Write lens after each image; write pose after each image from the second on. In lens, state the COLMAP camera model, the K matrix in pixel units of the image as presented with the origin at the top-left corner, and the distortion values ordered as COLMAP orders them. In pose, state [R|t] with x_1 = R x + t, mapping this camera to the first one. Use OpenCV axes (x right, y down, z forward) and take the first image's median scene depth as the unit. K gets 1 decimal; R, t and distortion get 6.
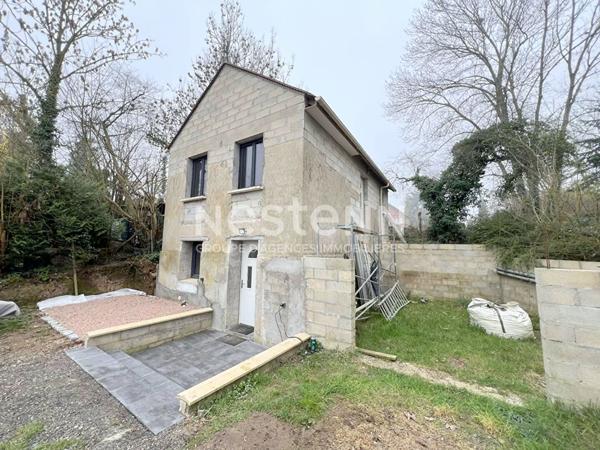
lens RADIAL K [[240.6, 0, 299.5], [0, 240.6, 225.2], [0, 0, 1]] dist [-0.002421, 0.000321]
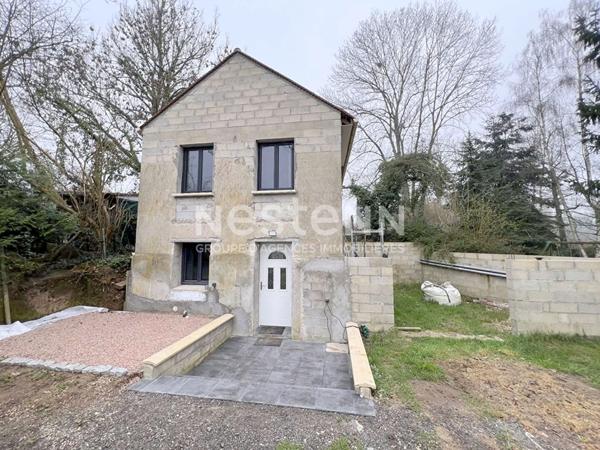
lens RADIAL K [[240.6, 0, 299.3], [0, 240.6, 225.0], [0, 0, 1]] dist [-0.002421, 0.000321]
pose [[0.904838, 0.020430, 0.425265, -0.541187], [-0.028272, 0.999527, 0.012136, -0.023044], [-0.424816, -0.023004, 0.904987, 0.045102]]
